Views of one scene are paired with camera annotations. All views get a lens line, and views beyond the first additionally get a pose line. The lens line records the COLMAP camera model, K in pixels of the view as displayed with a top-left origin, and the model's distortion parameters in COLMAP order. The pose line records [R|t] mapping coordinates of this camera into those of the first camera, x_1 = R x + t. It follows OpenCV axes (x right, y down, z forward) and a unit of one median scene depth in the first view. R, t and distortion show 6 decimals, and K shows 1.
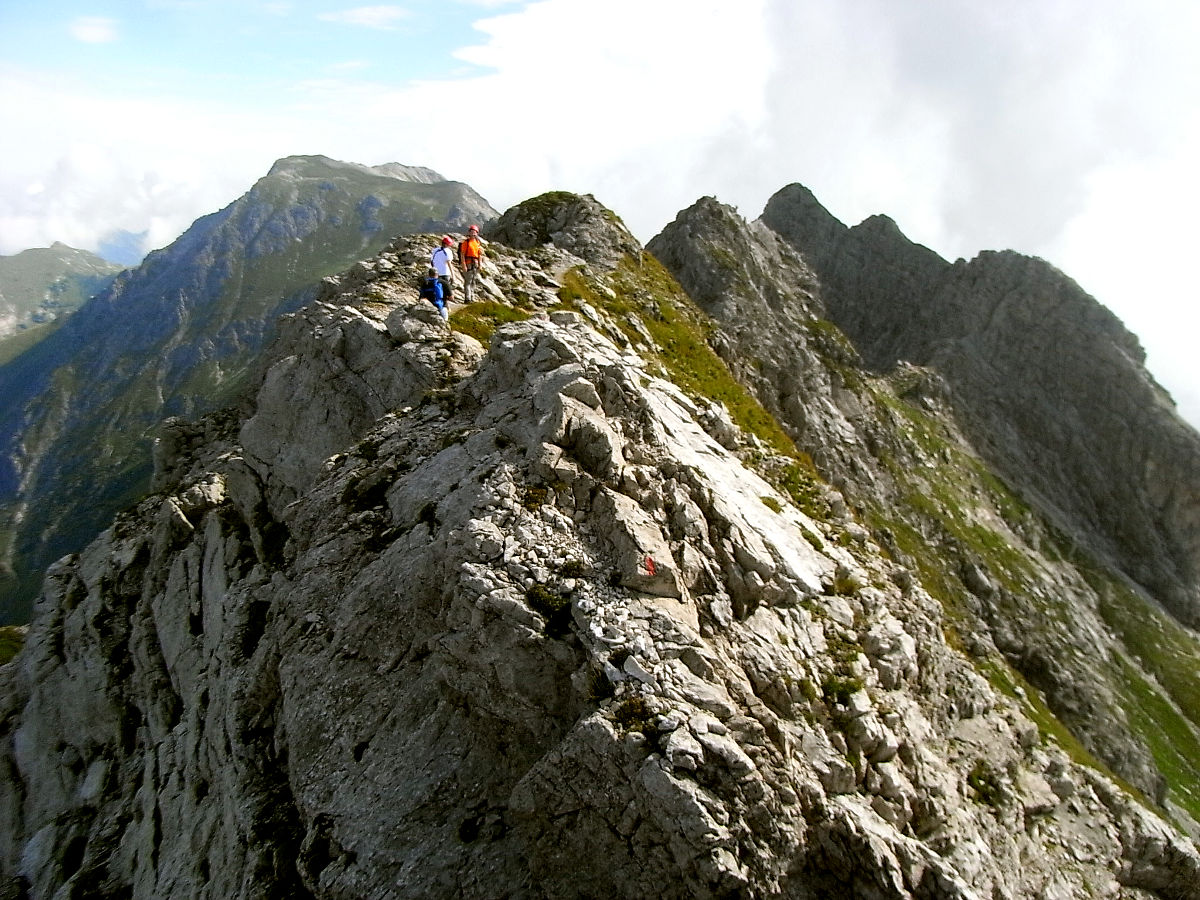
lens RADIAL K [[1037.7, 0, 604.9], [0, 1037.7, 448.3], [0, 0, 1]] dist [-0.141613, 0.098822]
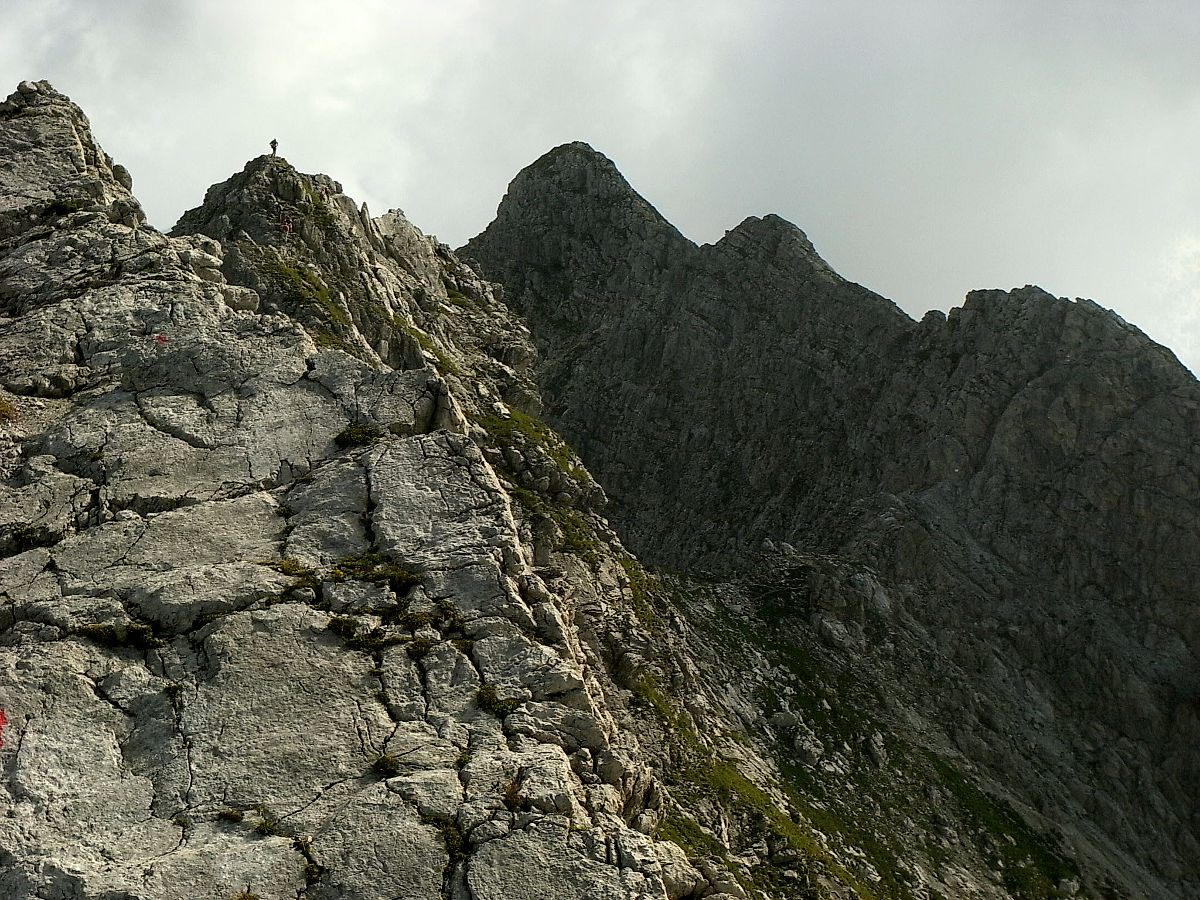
lens RADIAL K [[2680.3, 0, 600.0], [0, 2680.3, 446.9], [0, 0, 1]] dist [0.162257, 0.000000]
pose [[0.983112, -0.008567, 0.182807, 0.010343], [0.034053, 0.990022, -0.136735, 0.031455], [-0.179811, 0.140651, 0.973594, -0.109633]]
